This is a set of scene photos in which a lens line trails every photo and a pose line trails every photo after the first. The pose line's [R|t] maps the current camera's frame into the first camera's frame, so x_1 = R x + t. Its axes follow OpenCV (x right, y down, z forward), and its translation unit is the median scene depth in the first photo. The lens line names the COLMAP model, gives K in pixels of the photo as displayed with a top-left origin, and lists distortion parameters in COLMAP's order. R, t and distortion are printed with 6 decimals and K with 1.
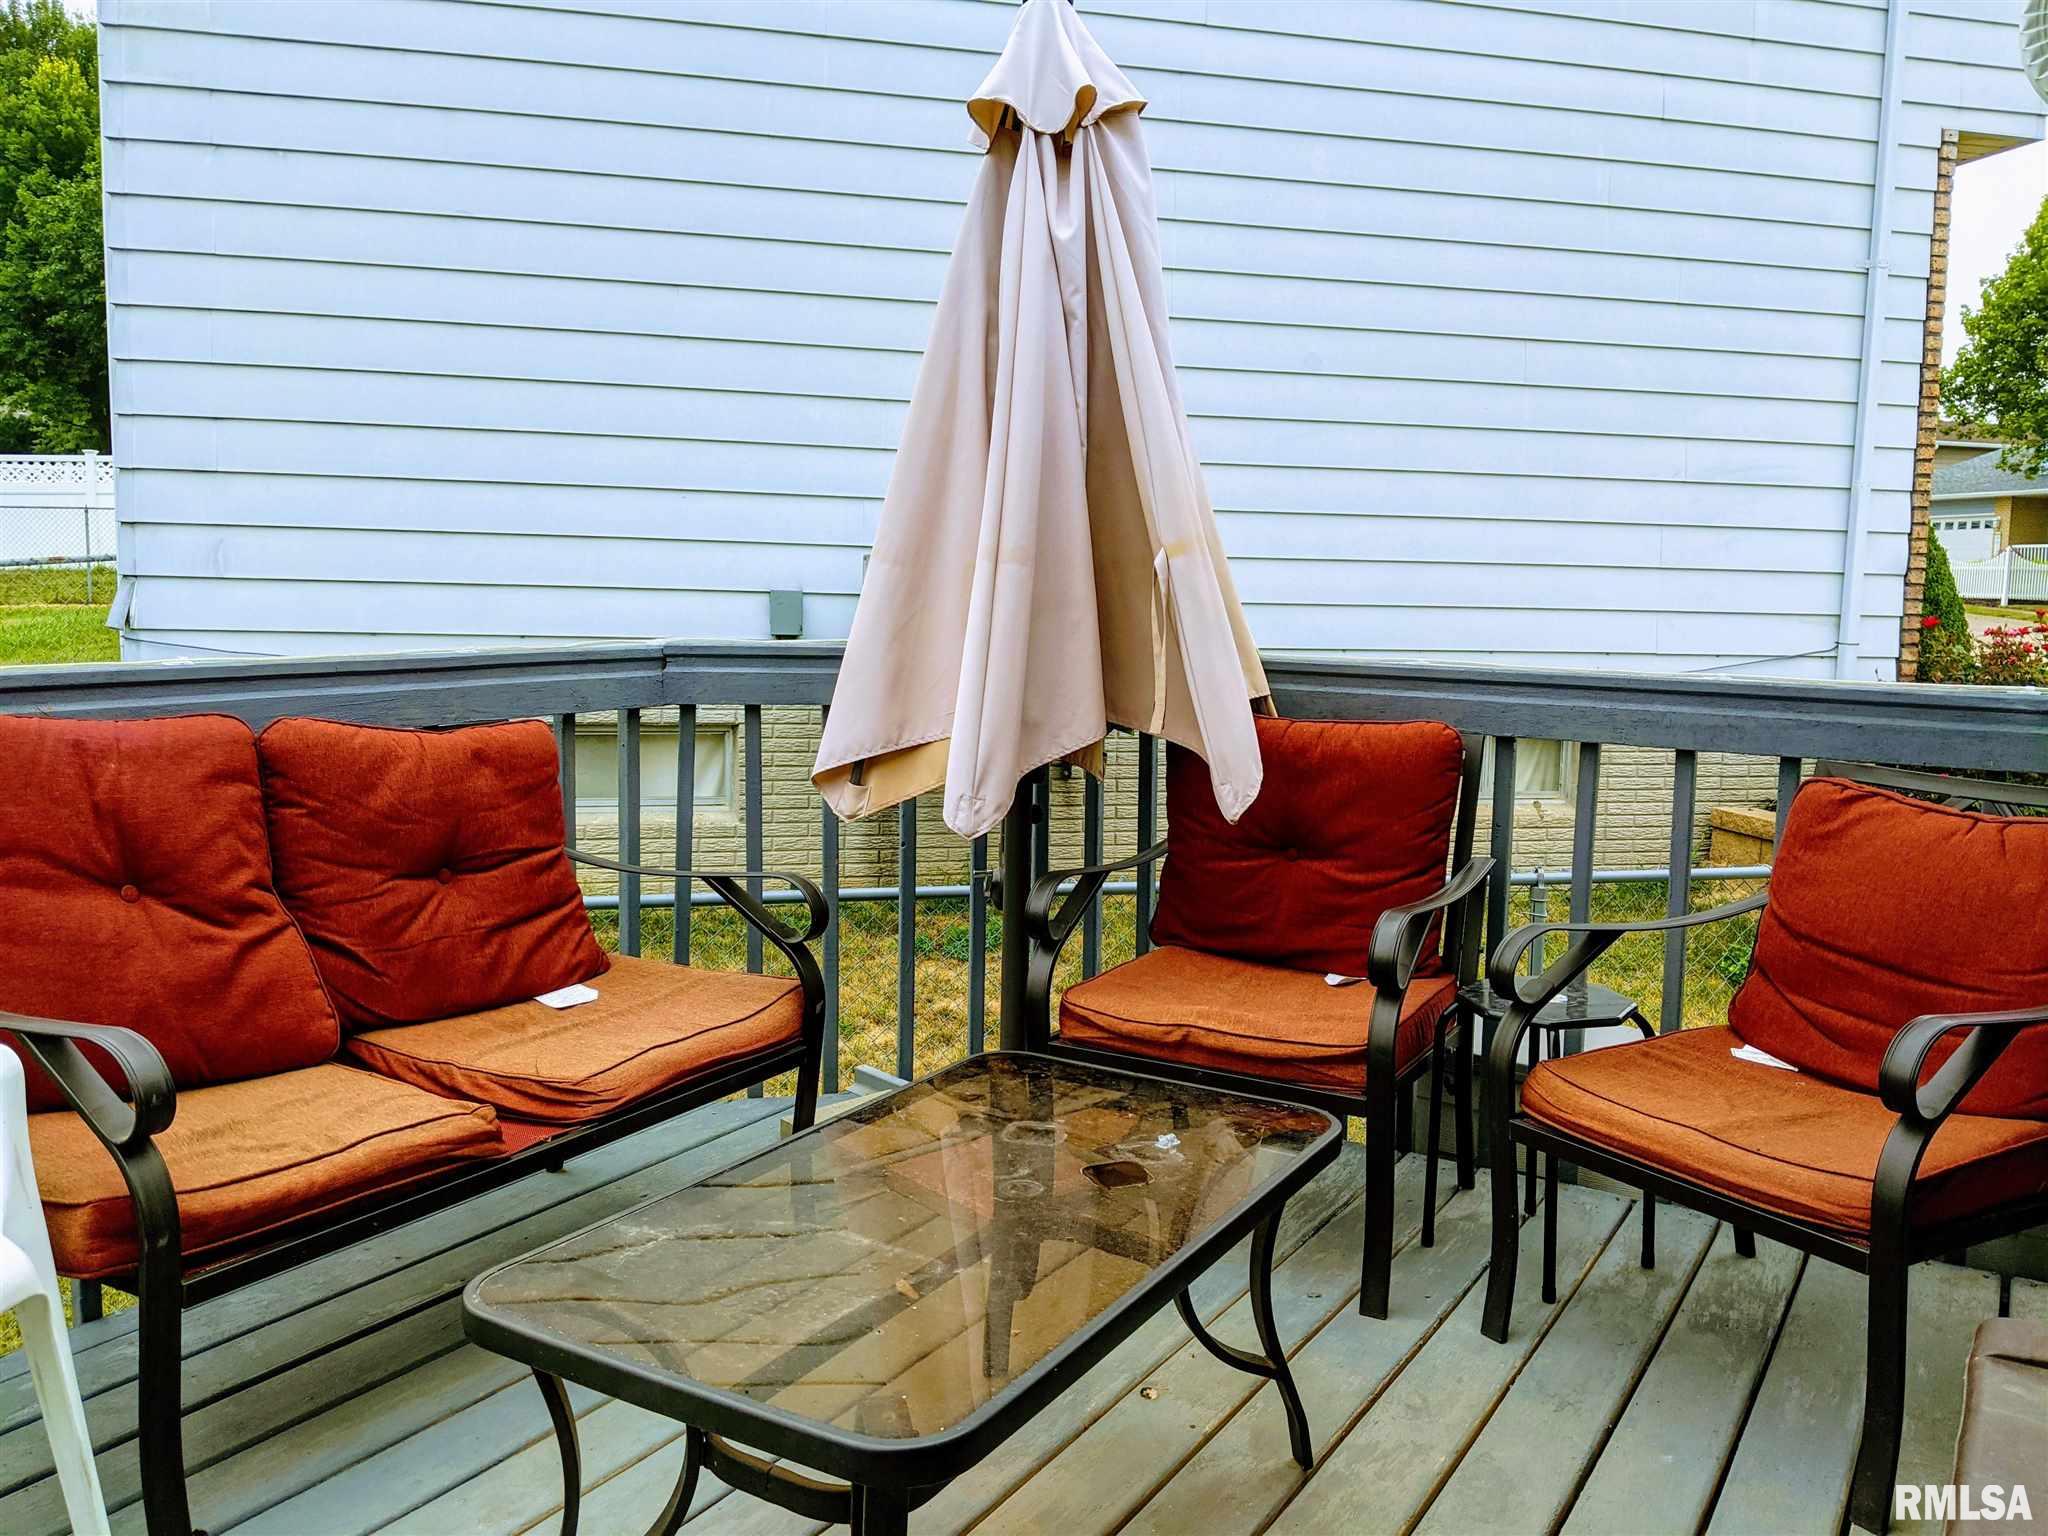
lens RADIAL K [[1630.6, 0, 1024.0], [0, 1630.6, 768.0], [0, 0, 1]] dist [0.039512, -0.076710]
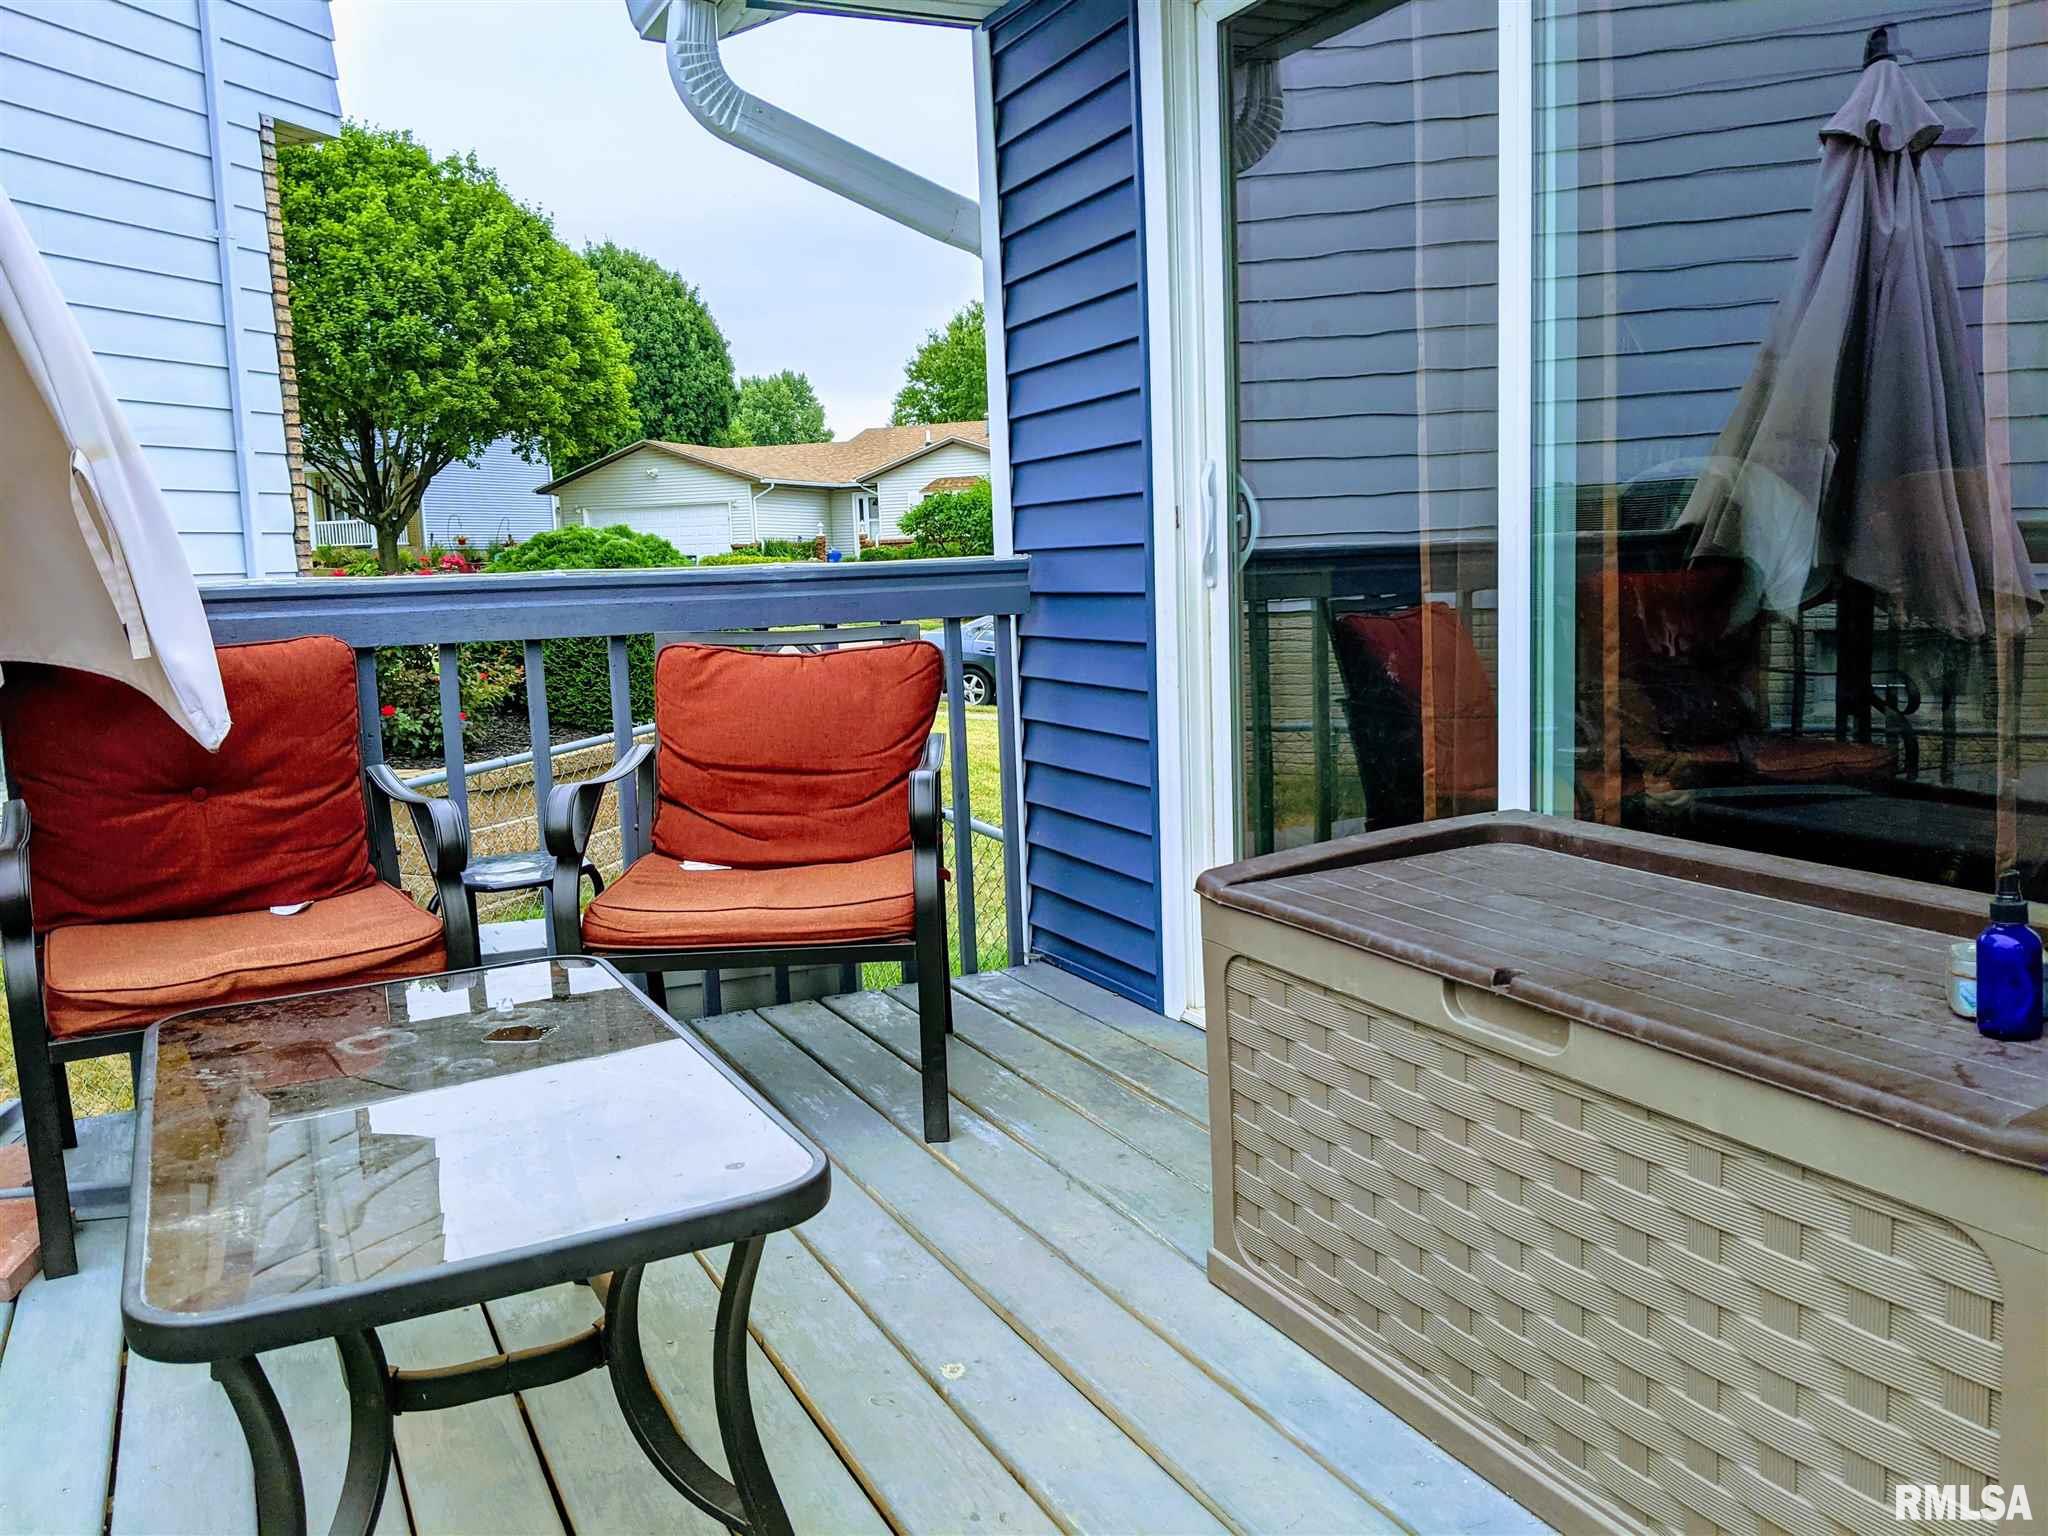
lens RADIAL K [[1630.6, 0, 1024.0], [0, 1630.6, 768.0], [0, 0, 1]] dist [0.039512, -0.076710]
pose [[0.515961, -0.150949, 0.843207, -0.385698], [0.145241, 0.985515, 0.087551, 0.025444], [-0.844209, 0.077295, 0.530412, 0.110946]]
